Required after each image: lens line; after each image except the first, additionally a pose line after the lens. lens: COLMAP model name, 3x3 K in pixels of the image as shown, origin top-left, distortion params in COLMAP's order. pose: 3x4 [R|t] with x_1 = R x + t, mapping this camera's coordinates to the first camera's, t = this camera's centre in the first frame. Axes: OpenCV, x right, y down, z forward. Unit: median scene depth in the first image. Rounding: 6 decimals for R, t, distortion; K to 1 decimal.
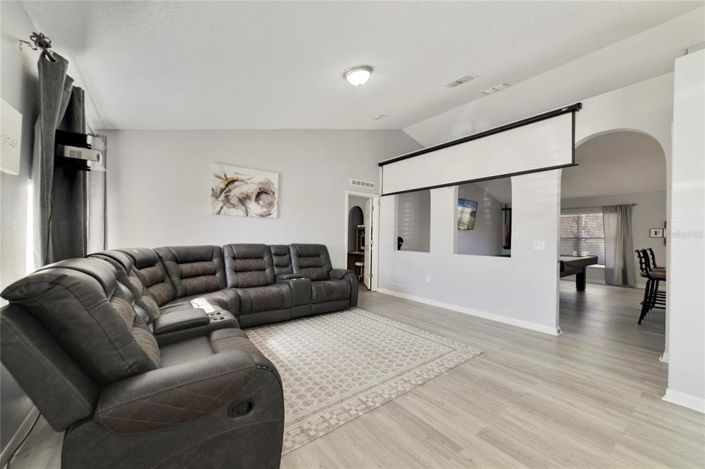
lens RADIAL K [[273.7, 0, 352.6], [0, 273.7, 236.6], [0, 0, 1]] dist [0.000532, 0.000121]
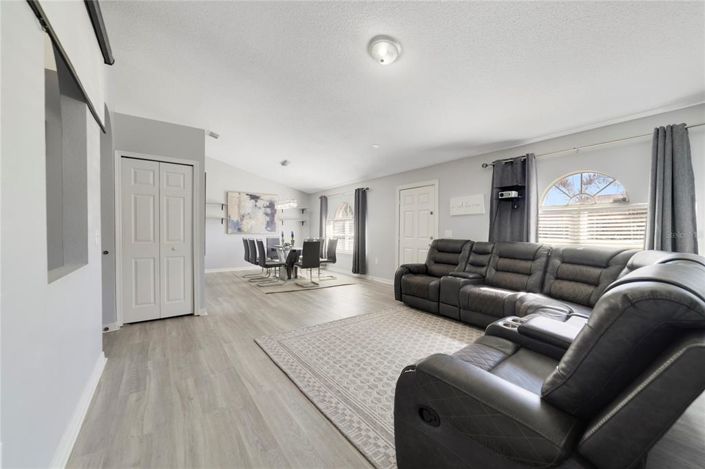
lens RADIAL K [[273.7, 0, 351.4], [0, 273.7, 233.8], [0, 0, 1]] dist [0.000532, 0.000121]
pose [[-0.999263, -0.028032, 0.026222, 0.100858], [-0.027630, 0.999497, 0.015586, -0.000785], [-0.026646, 0.014850, -0.999535, 2.089442]]
